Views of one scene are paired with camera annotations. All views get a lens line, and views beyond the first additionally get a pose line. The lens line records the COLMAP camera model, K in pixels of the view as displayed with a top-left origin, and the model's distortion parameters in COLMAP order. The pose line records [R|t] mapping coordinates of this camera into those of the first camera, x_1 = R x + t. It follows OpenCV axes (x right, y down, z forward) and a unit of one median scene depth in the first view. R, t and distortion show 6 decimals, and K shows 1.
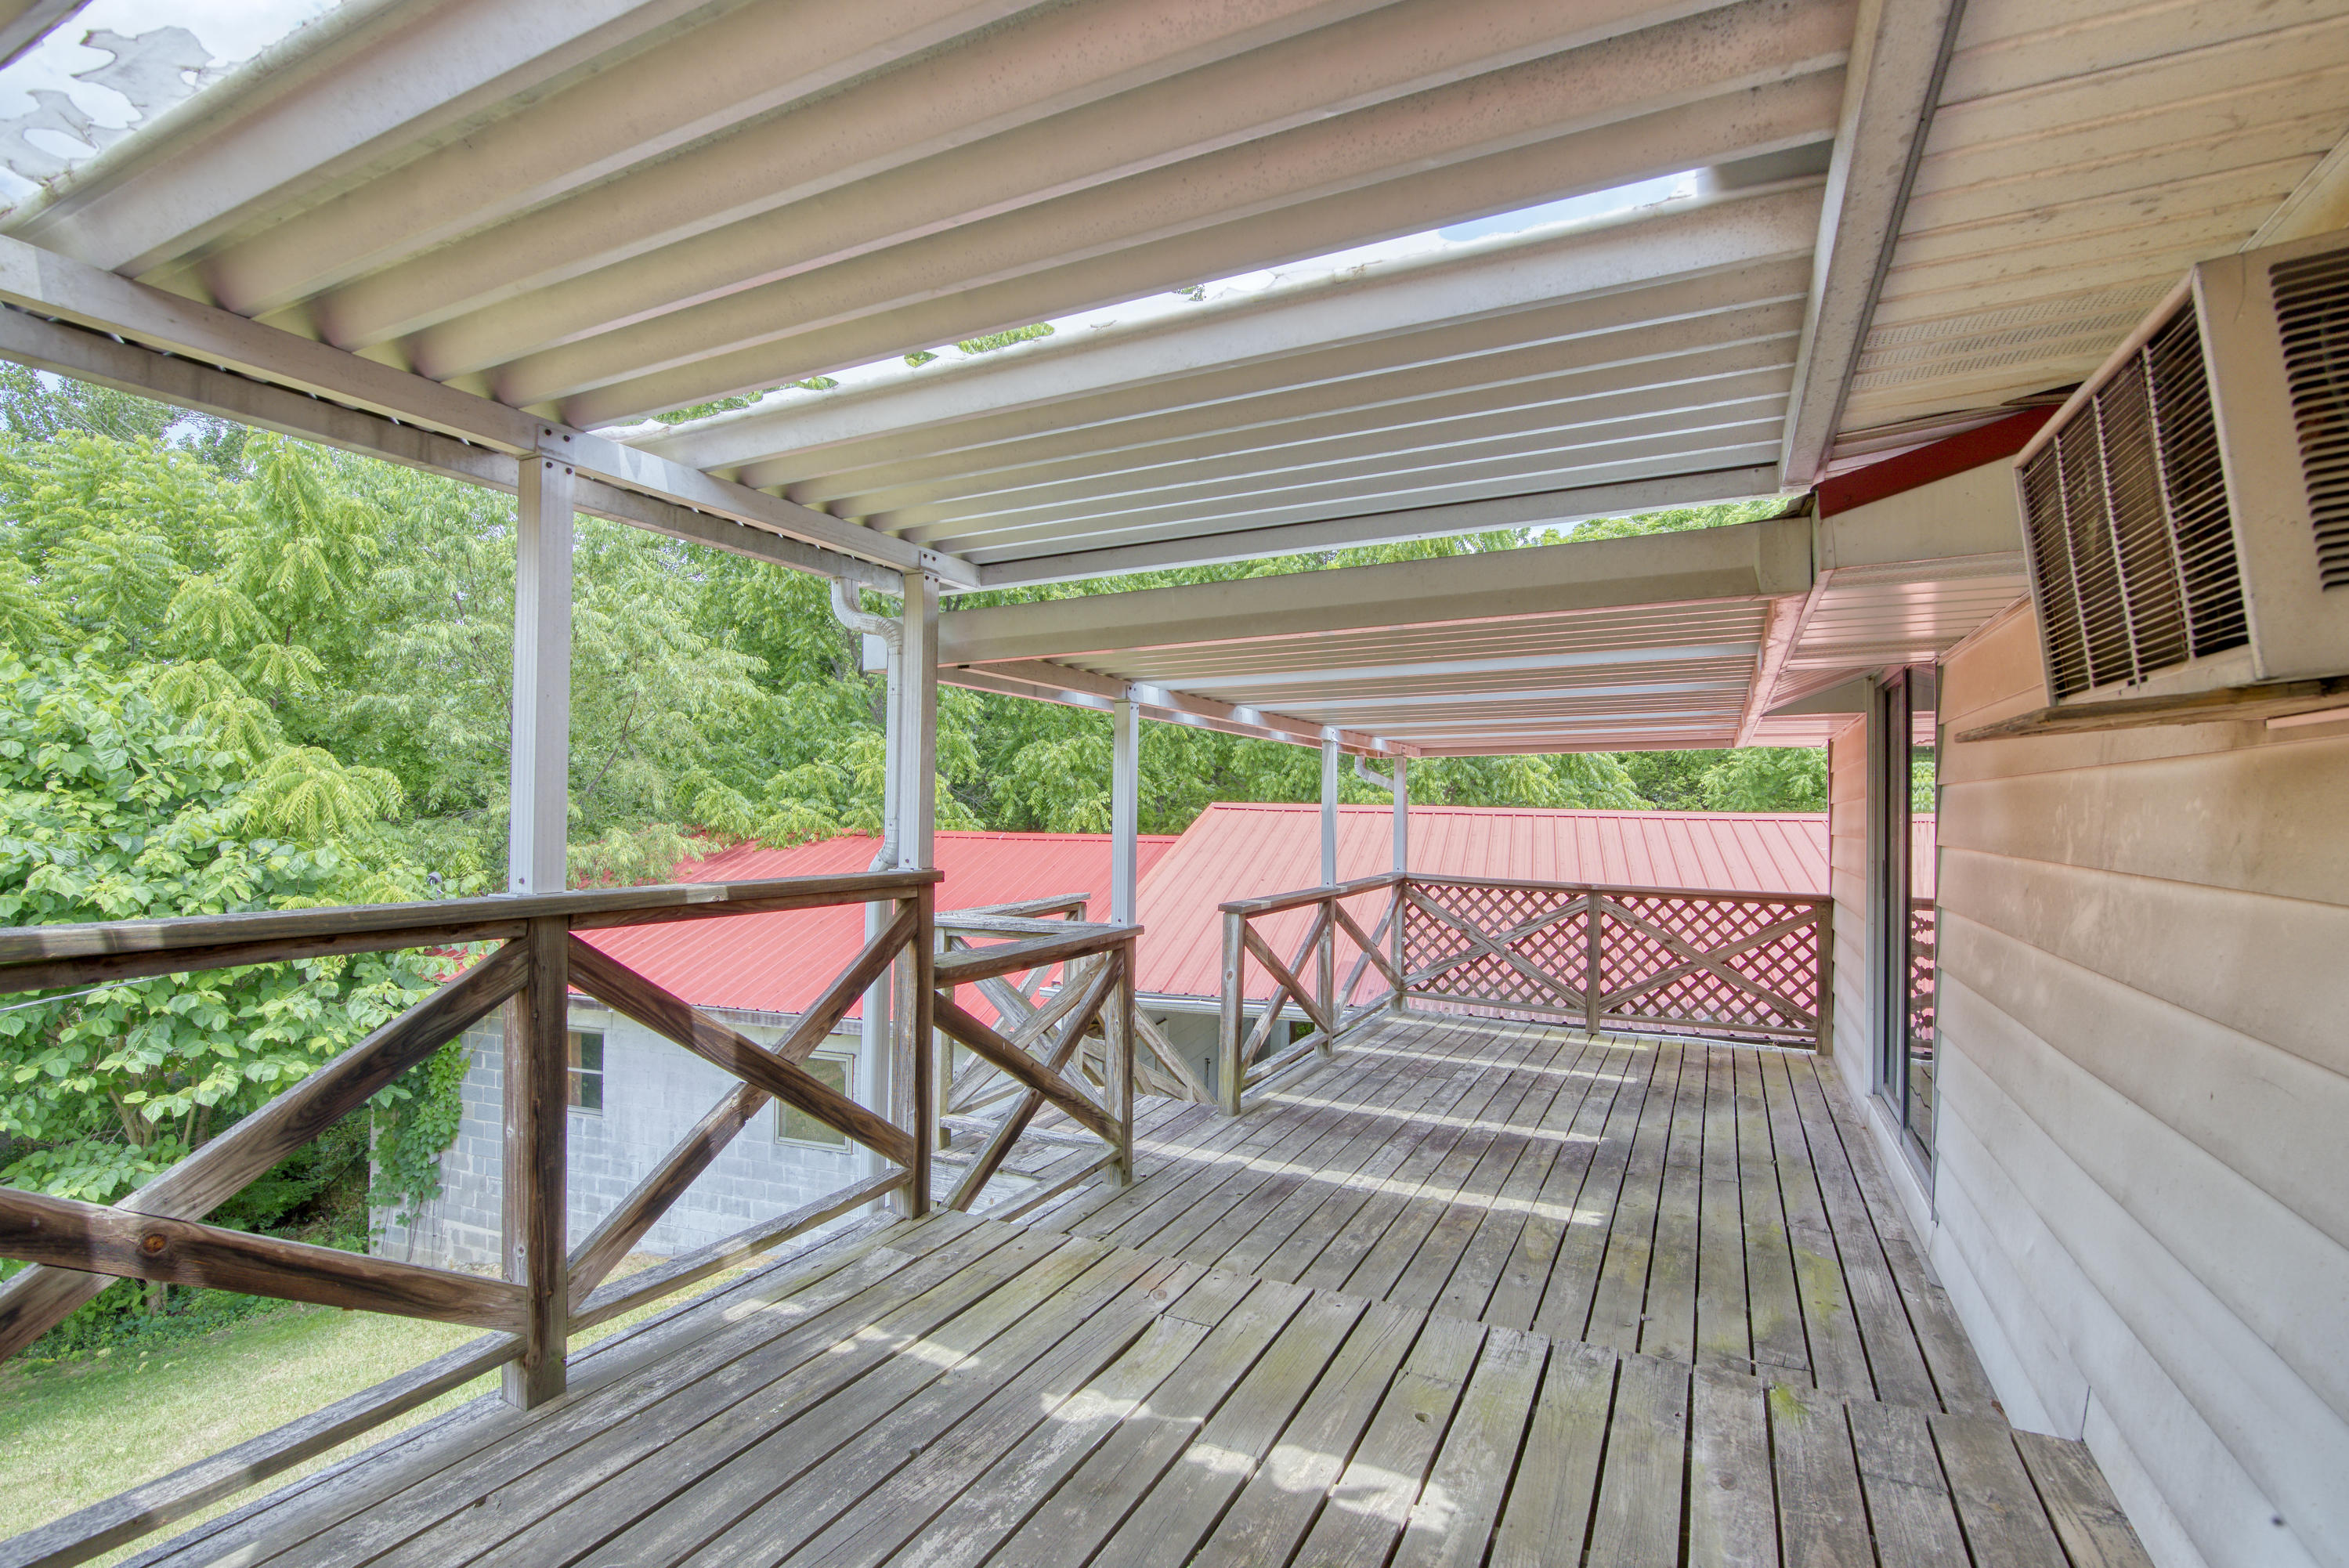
lens RADIAL K [[1092.1, 0, 1173.4], [0, 1092.1, 793.5], [0, 0, 1]] dist [0.002164, 0.000900]
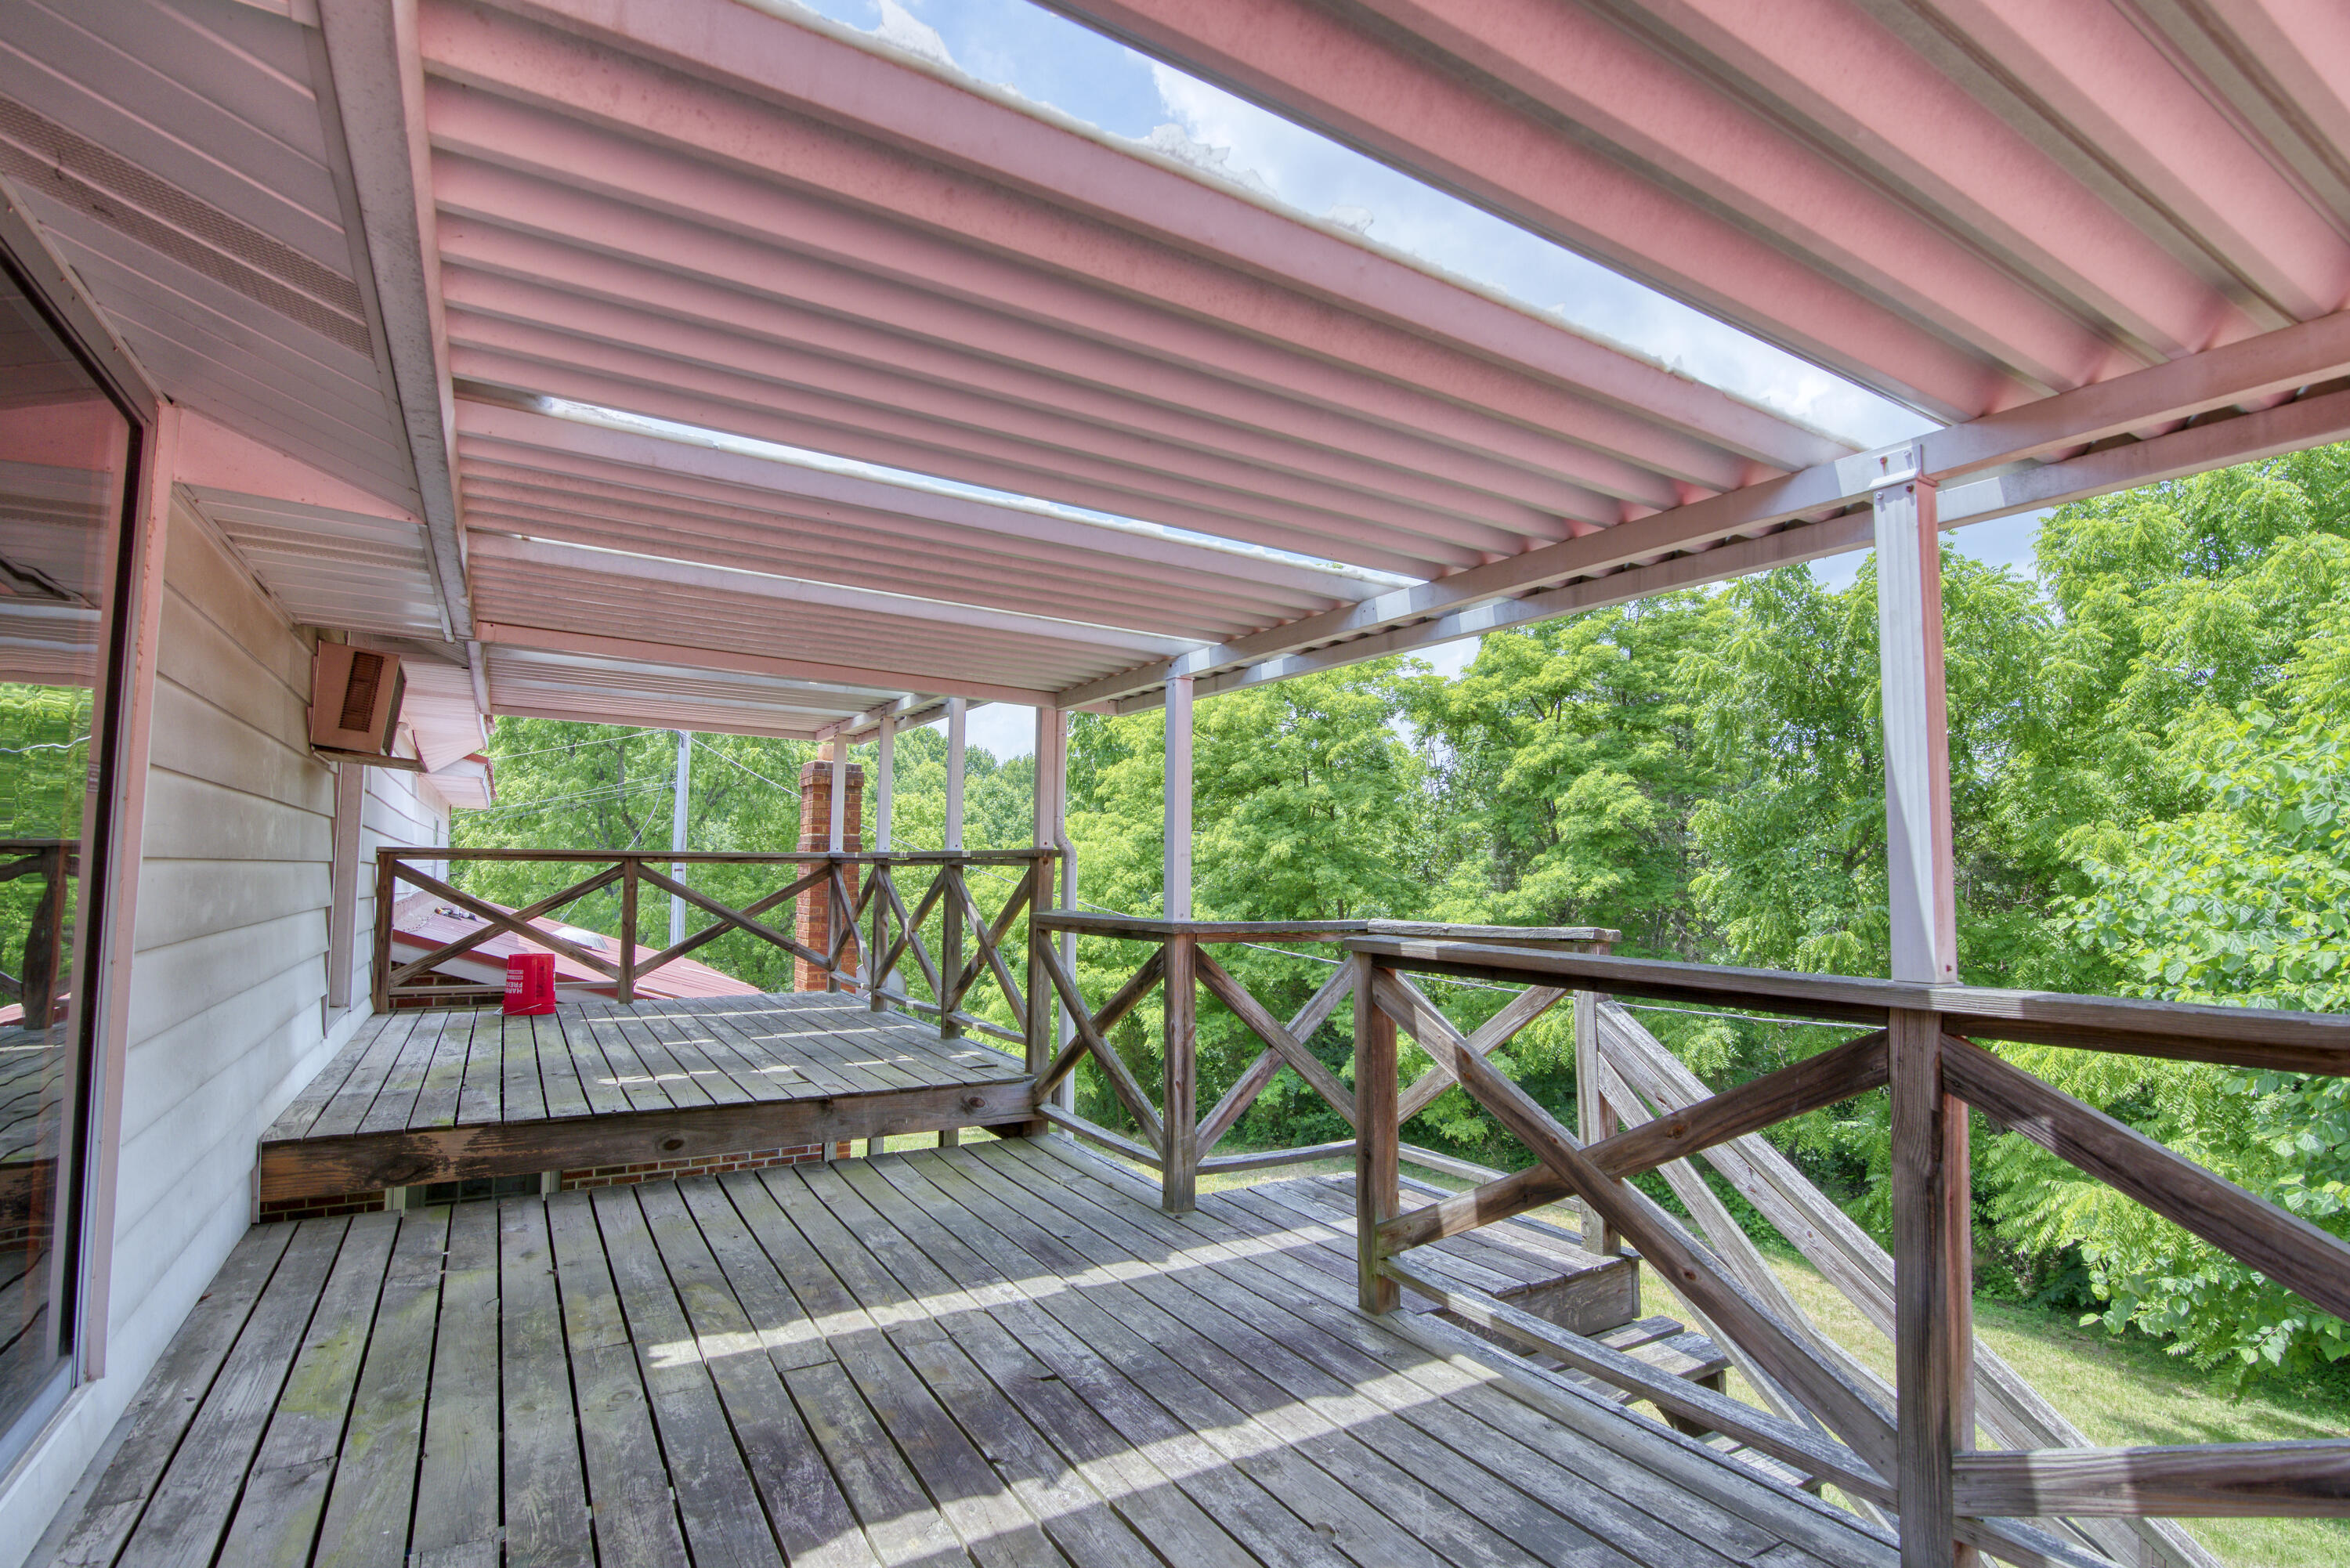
lens RADIAL K [[1092.5, 0, 1173.9], [0, 1092.5, 793.5], [0, 0, 1]] dist [0.002164, 0.000900]
pose [[-0.527135, -0.076111, -0.846366, 0.756574], [-0.003987, 0.996191, -0.087102, 0.094585], [0.849772, -0.042540, -0.525431, 1.515024]]
